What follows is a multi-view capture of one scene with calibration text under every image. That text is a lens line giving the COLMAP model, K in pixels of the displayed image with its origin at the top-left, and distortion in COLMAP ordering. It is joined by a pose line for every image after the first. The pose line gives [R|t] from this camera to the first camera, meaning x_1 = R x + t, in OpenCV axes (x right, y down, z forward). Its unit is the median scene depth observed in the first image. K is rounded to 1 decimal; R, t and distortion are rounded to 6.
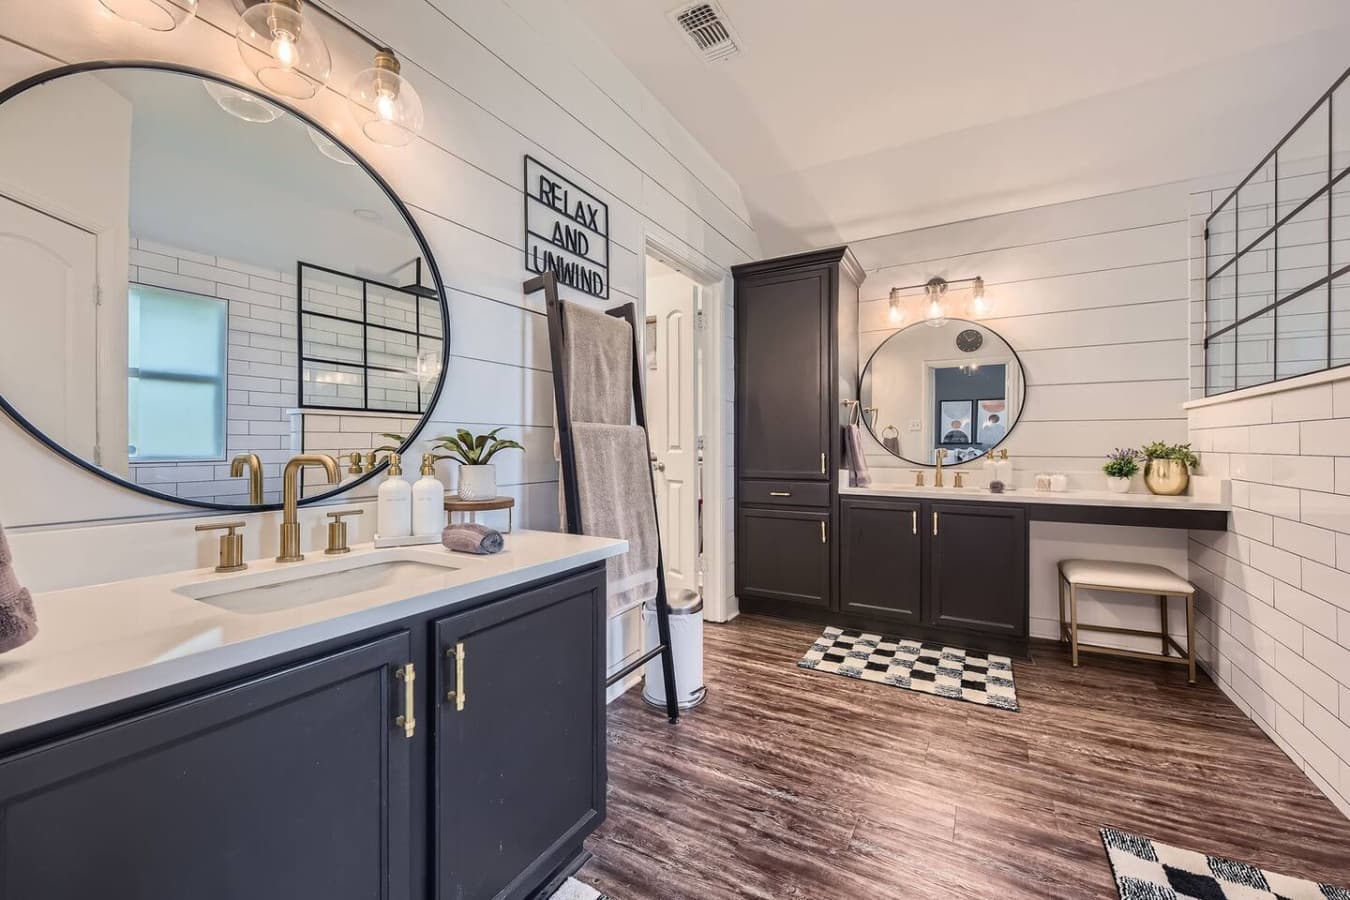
lens RADIAL K [[542.7, 0, 679.3], [0, 542.7, 447.3], [0, 0, 1]] dist [0.007099, -0.000749]
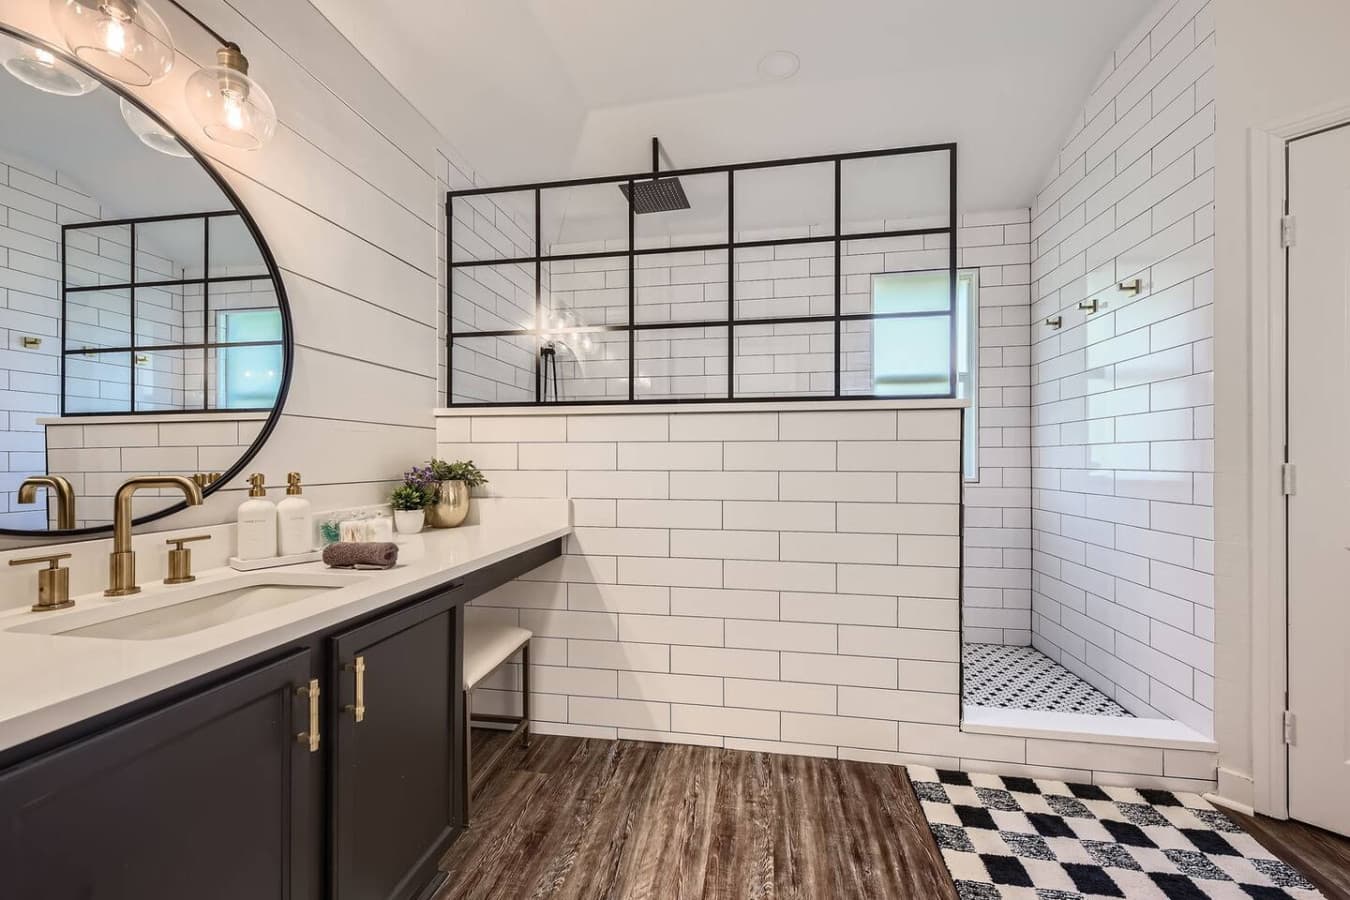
lens RADIAL K [[542.7, 0, 667.6], [0, 542.7, 453.2], [0, 0, 1]] dist [0.007099, -0.000749]
pose [[-0.336798, 0.001075, 0.941576, 0.092053], [0.003169, 0.999995, -0.000008, -0.020505], [-0.941572, 0.002981, -0.336799, 1.276204]]
